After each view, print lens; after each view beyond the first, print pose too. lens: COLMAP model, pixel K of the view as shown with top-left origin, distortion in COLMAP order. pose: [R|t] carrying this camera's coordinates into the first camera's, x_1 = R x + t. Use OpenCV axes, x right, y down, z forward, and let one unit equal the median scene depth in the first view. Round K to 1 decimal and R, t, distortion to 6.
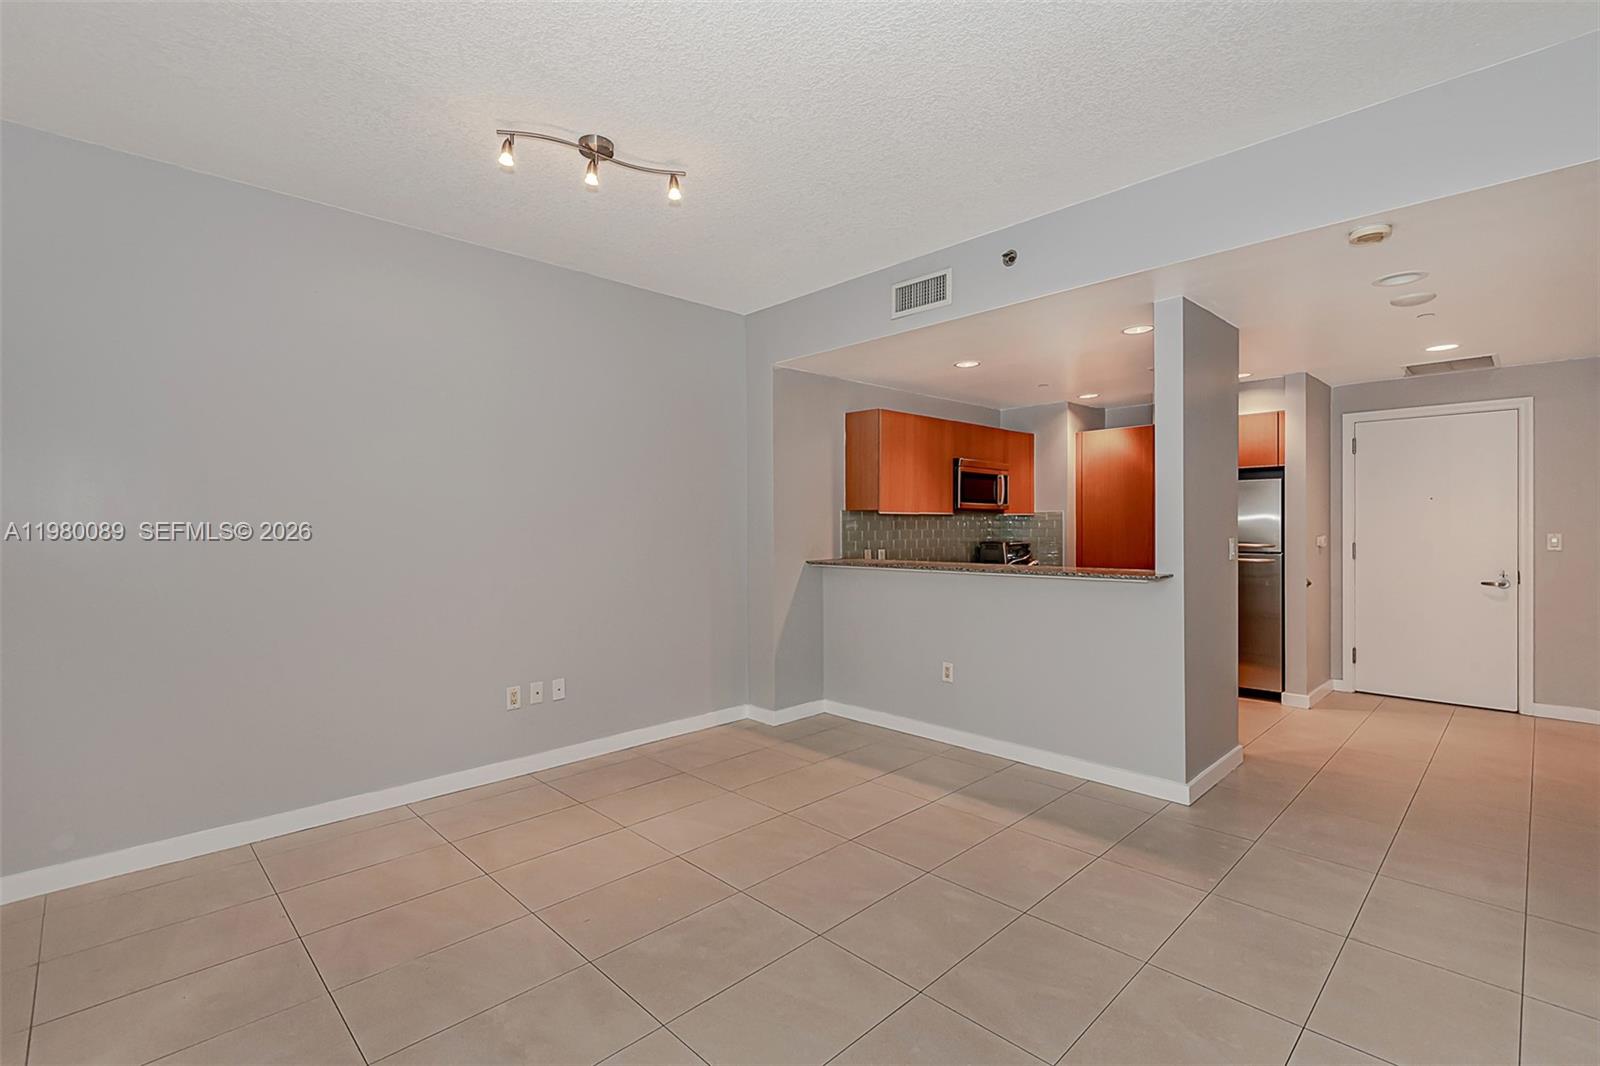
lens RADIAL K [[730.3, 0, 794.2], [0, 730.3, 529.4], [0, 0, 1]] dist [0.034094, -0.014920]
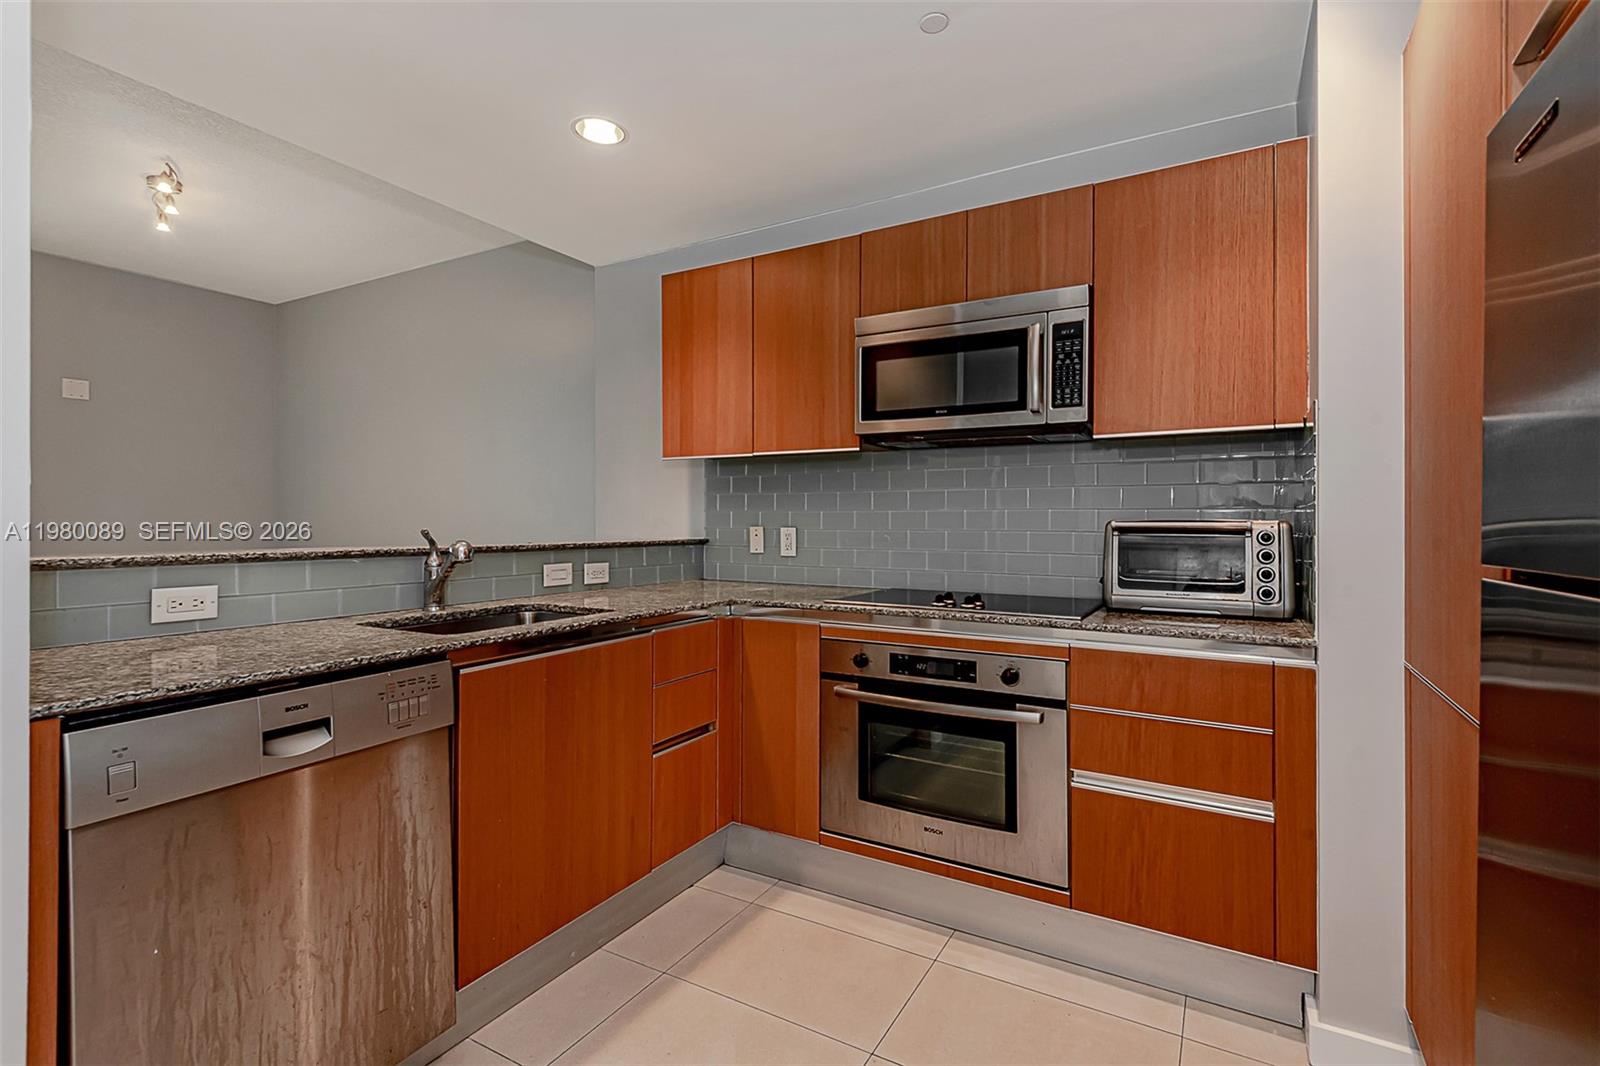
lens RADIAL K [[730.3, 0, 814.0], [0, 730.3, 533.4], [0, 0, 1]] dist [0.034094, -0.014920]
pose [[0.289860, 0.017650, -0.956906, 0.690406], [-0.015594, 0.999784, 0.013717, 0.024982], [0.956942, 0.010946, 0.290073, 0.934559]]
